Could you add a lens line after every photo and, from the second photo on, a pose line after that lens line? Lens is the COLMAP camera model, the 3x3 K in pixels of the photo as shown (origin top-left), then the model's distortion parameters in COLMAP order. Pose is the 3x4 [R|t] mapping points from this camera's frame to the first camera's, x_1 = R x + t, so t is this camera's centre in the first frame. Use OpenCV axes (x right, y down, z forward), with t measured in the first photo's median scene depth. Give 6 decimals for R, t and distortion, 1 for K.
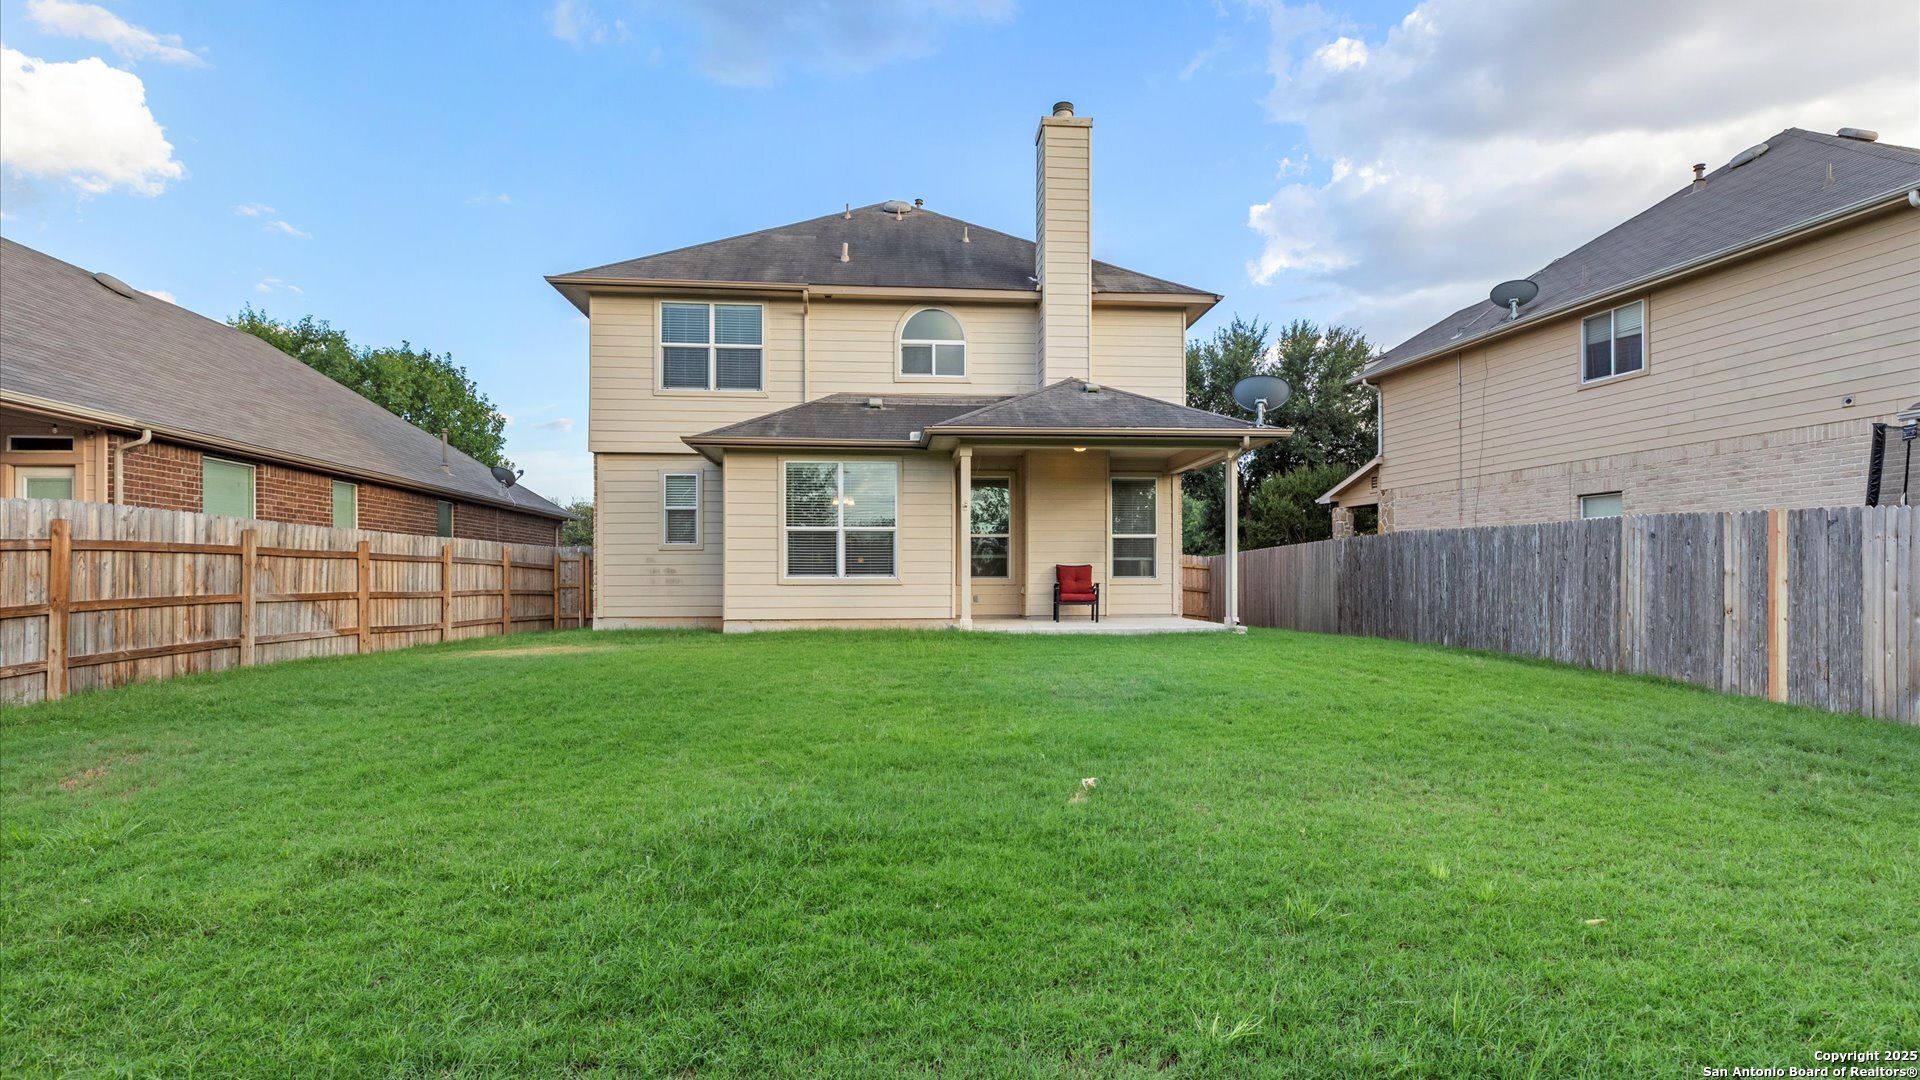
lens RADIAL K [[869.7, 0, 960.1], [0, 869.7, 548.6], [0, 0, 1]] dist [-0.013095, 0.001110]
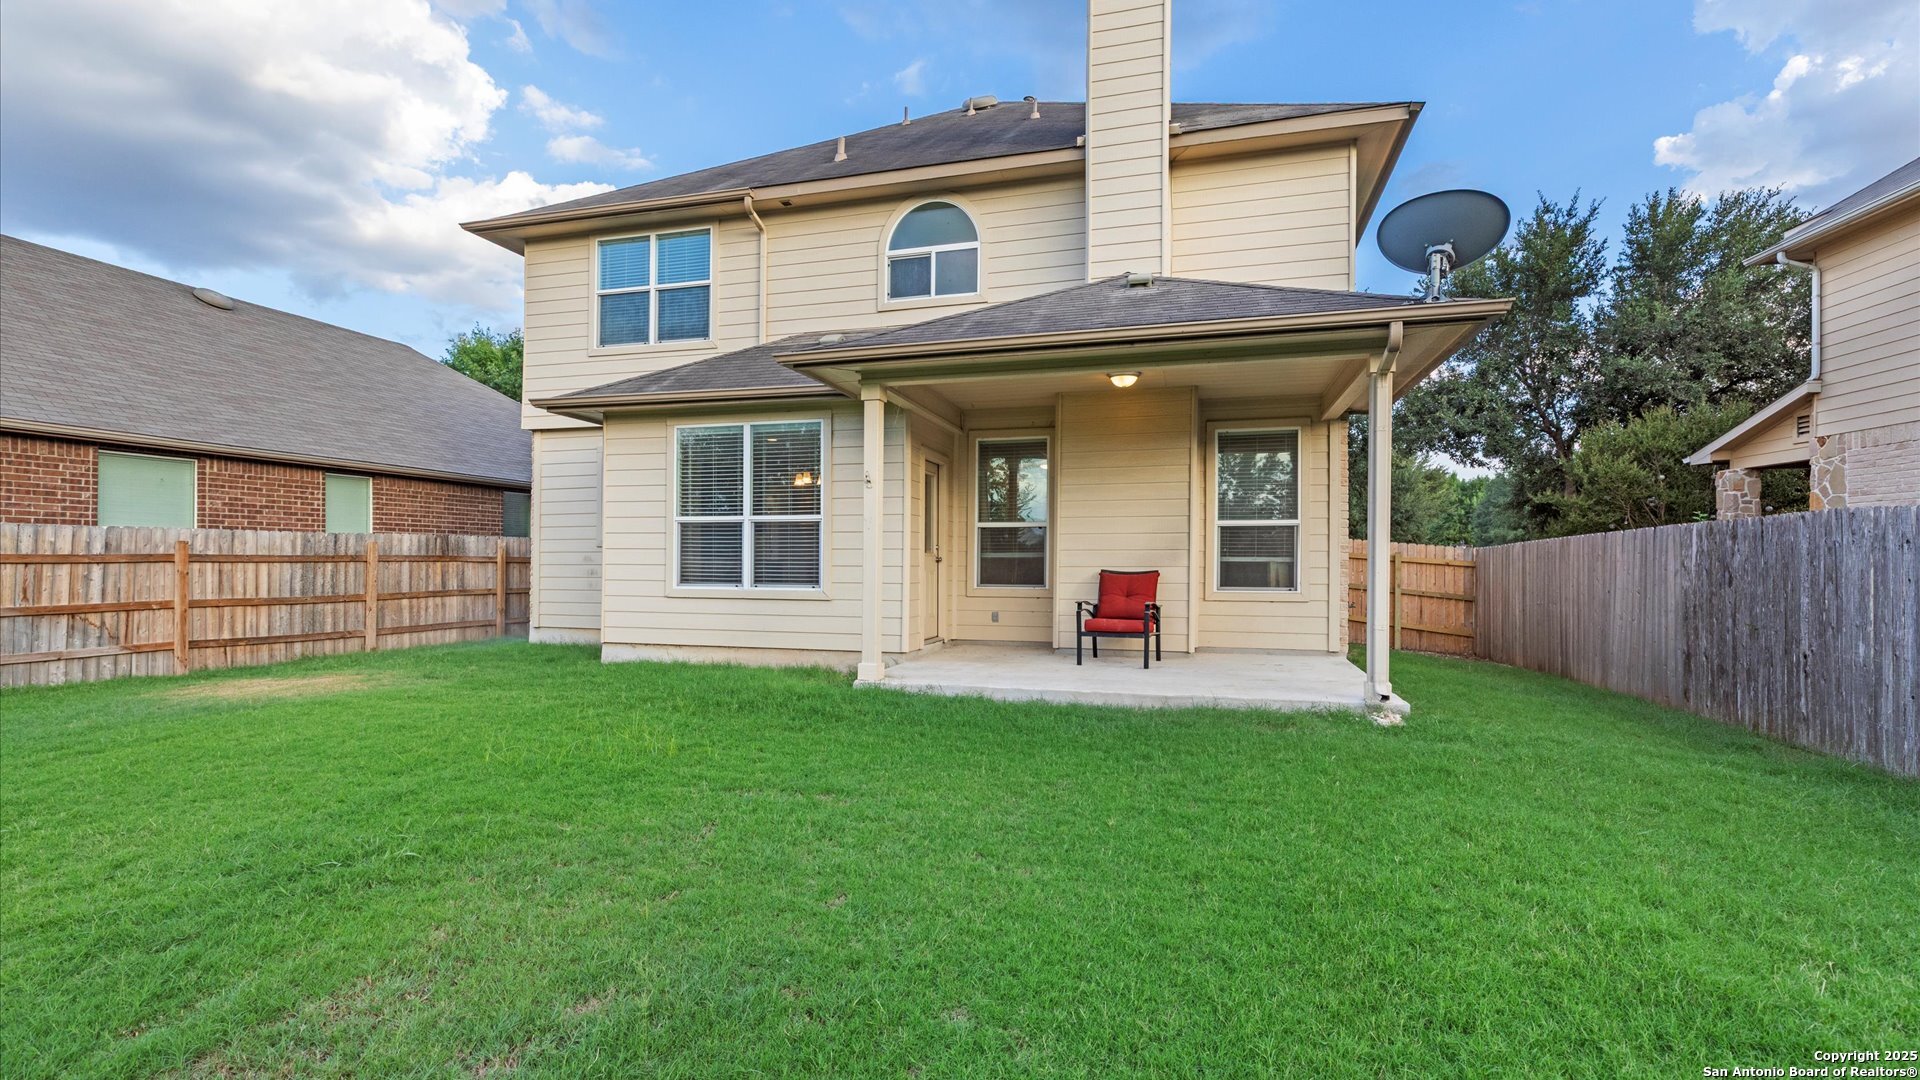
lens RADIAL K [[792.0, 0, 962.4], [0, 792.0, 533.4], [0, 0, 1]] dist [-0.001212, -0.000075]
pose [[0.921814, -0.003675, -0.387616, 0.238076], [0.005859, 0.999973, 0.004454, -0.011230], [0.387589, -0.006376, 0.921810, 0.420168]]
